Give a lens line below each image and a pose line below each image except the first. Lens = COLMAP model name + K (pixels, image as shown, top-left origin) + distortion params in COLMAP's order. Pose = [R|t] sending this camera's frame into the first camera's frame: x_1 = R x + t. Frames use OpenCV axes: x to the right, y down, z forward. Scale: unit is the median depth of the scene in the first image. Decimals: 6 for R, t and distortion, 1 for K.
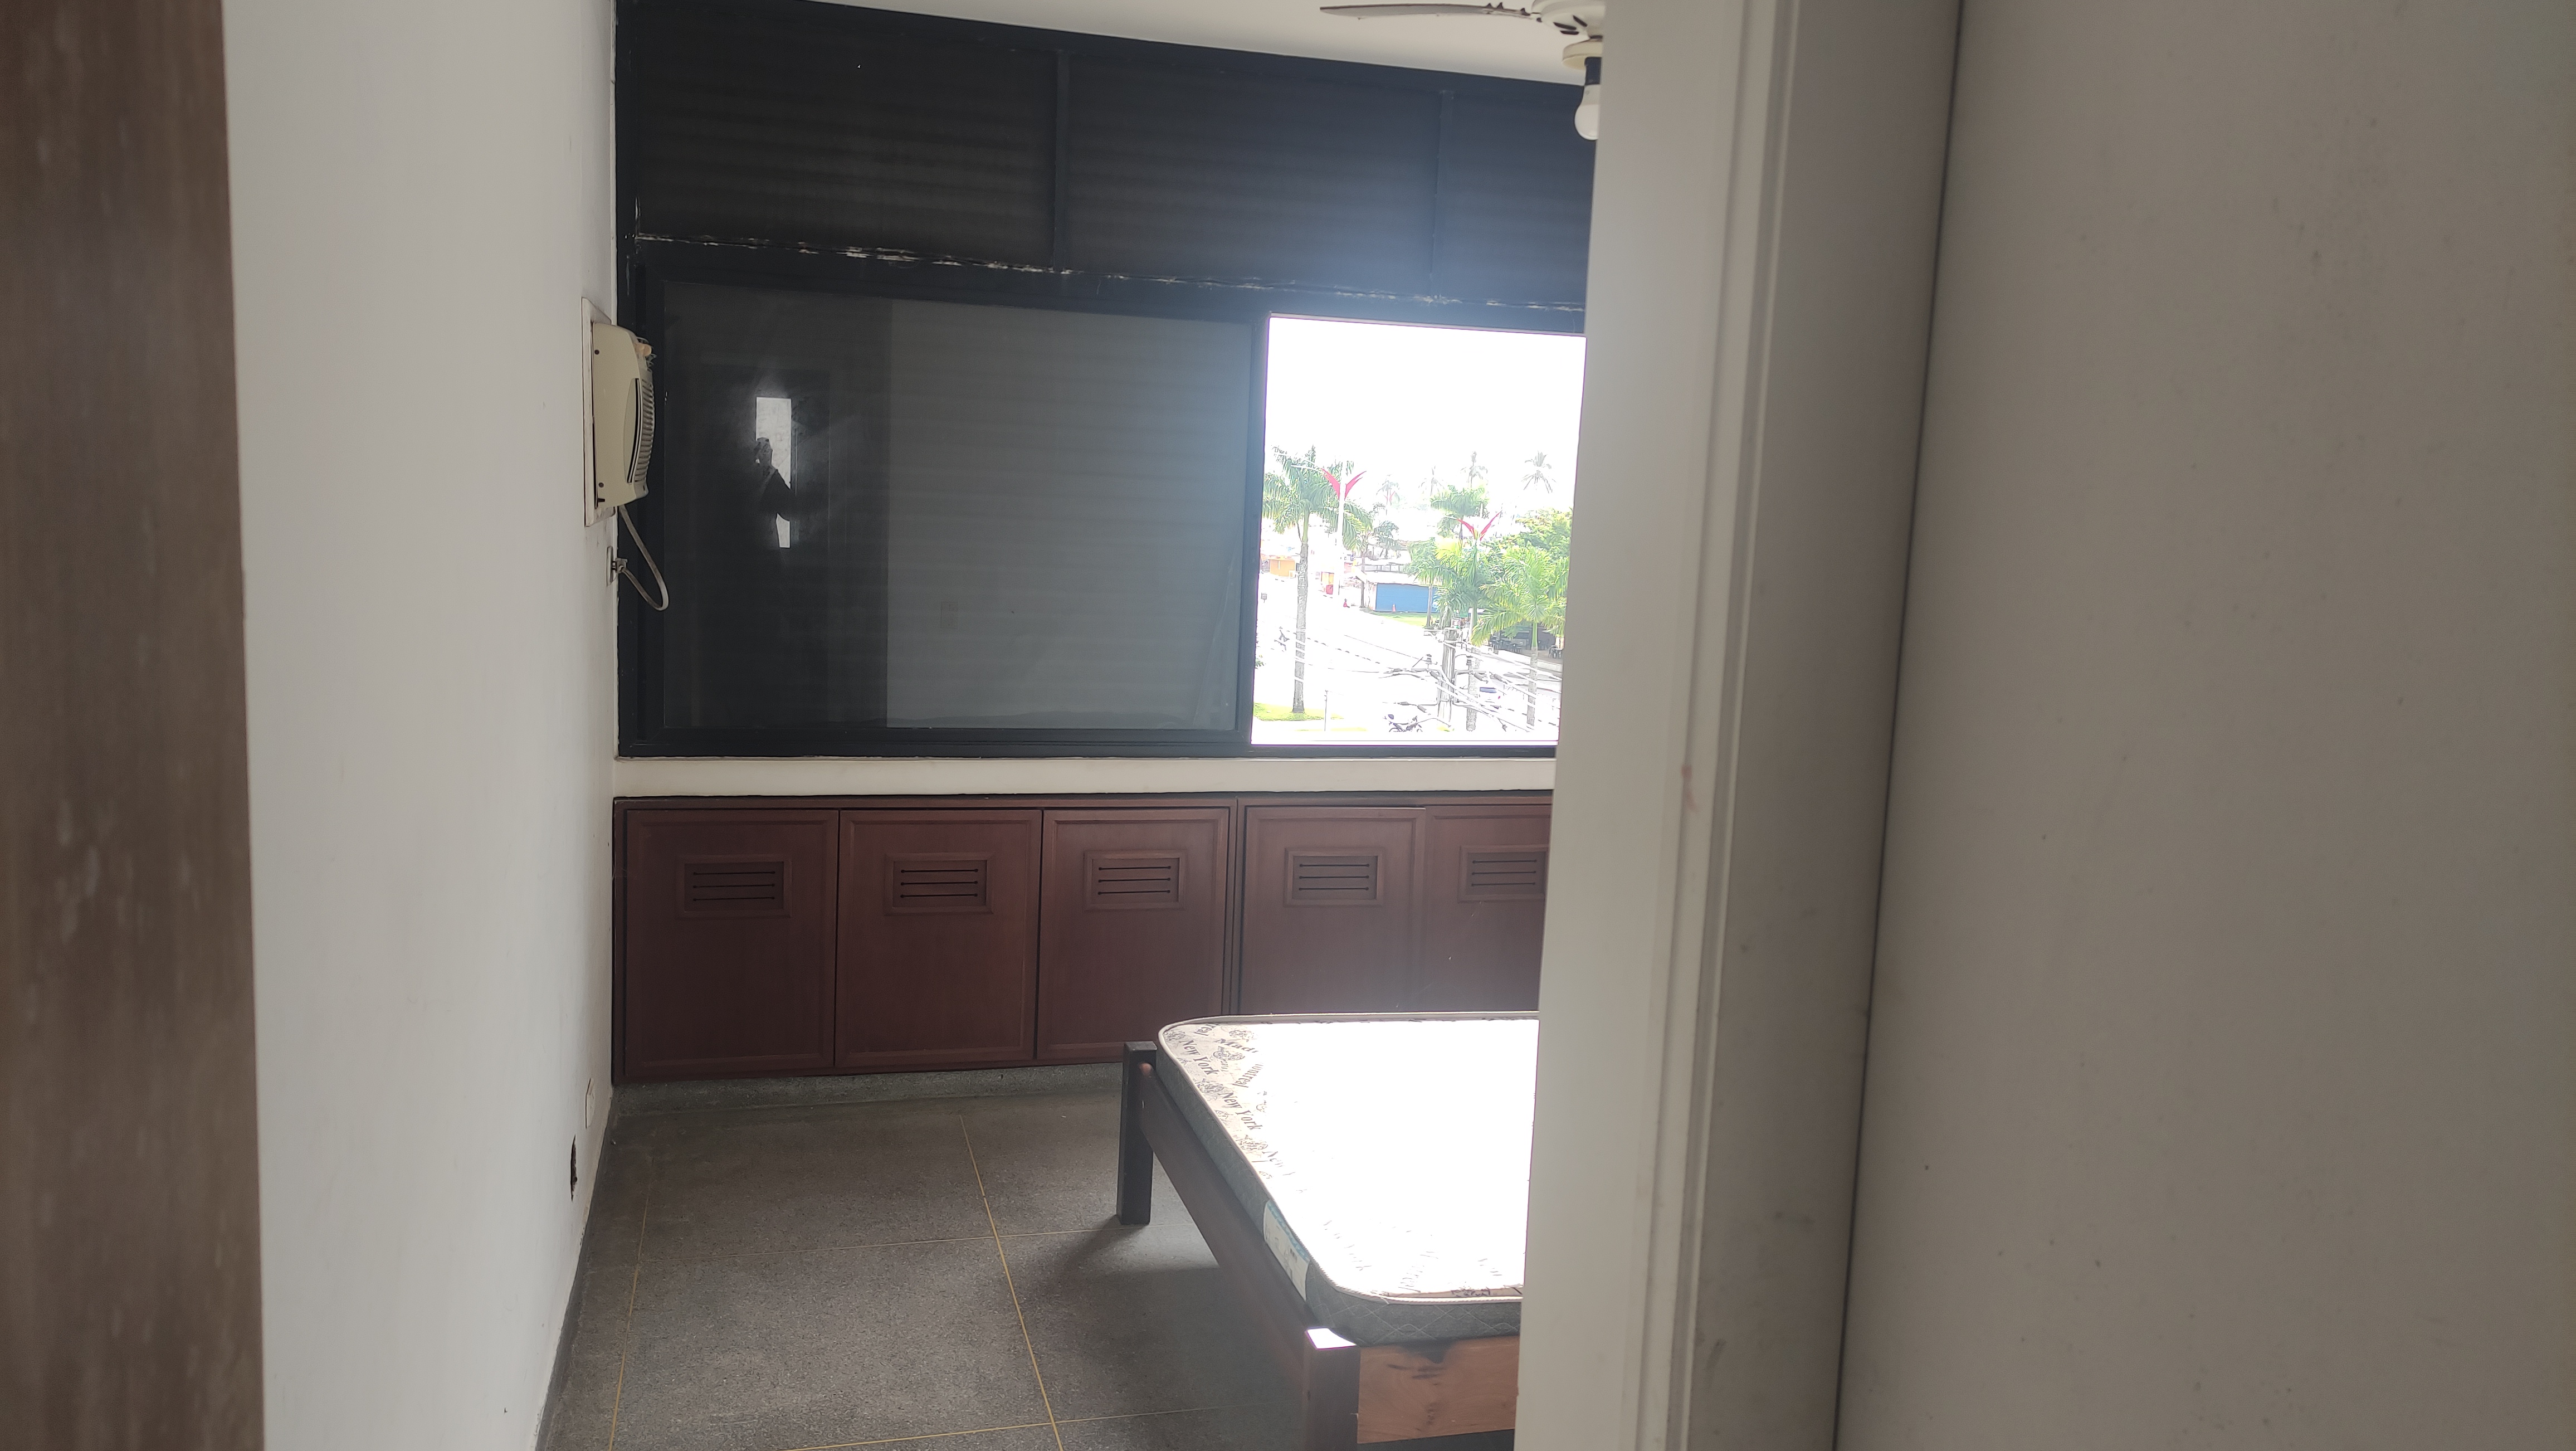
lens RADIAL K [[1923.3, 0, 1284.7], [0, 1923.3, 741.0], [0, 0, 1]] dist [0.024195, -0.003544]
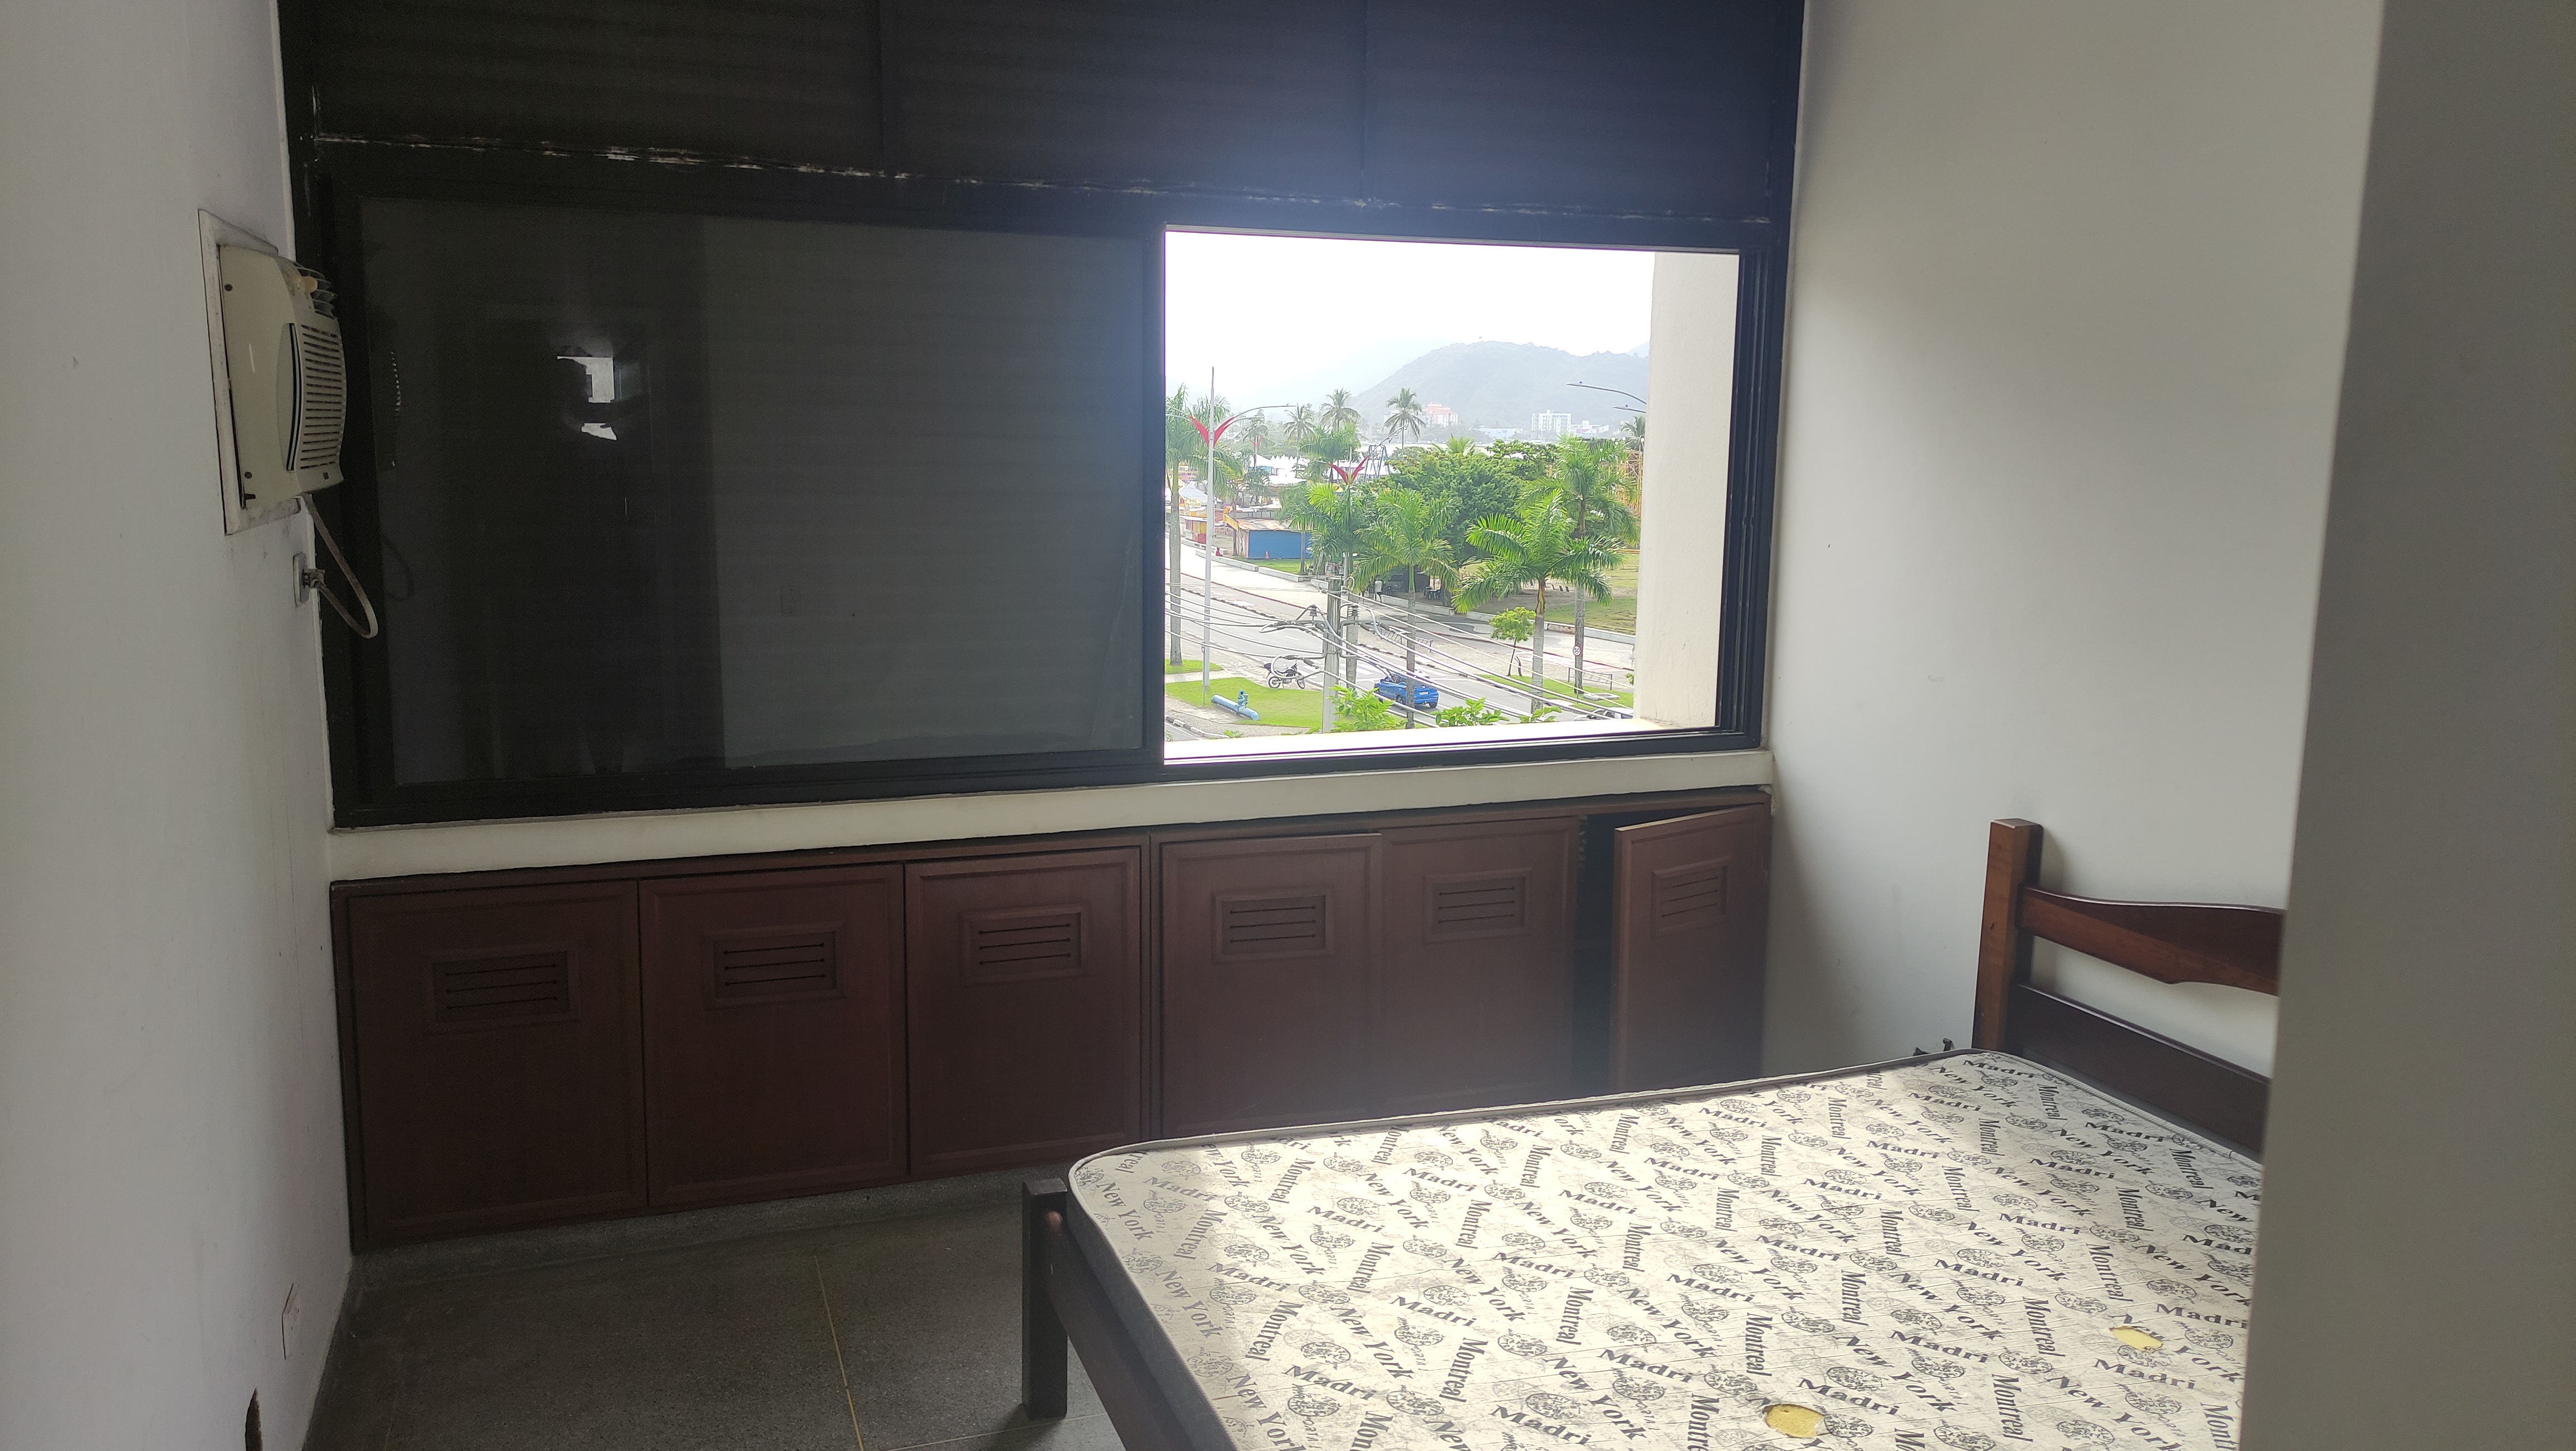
lens RADIAL K [[1923.3, 0, 1293.5], [0, 1923.3, 722.4], [0, 0, 1]] dist [0.024195, -0.003544]
pose [[0.996760, -0.043355, 0.067749, -0.017611], [0.042151, 0.998929, 0.019094, -0.030462], [-0.068504, -0.016176, 0.997520, 0.203198]]
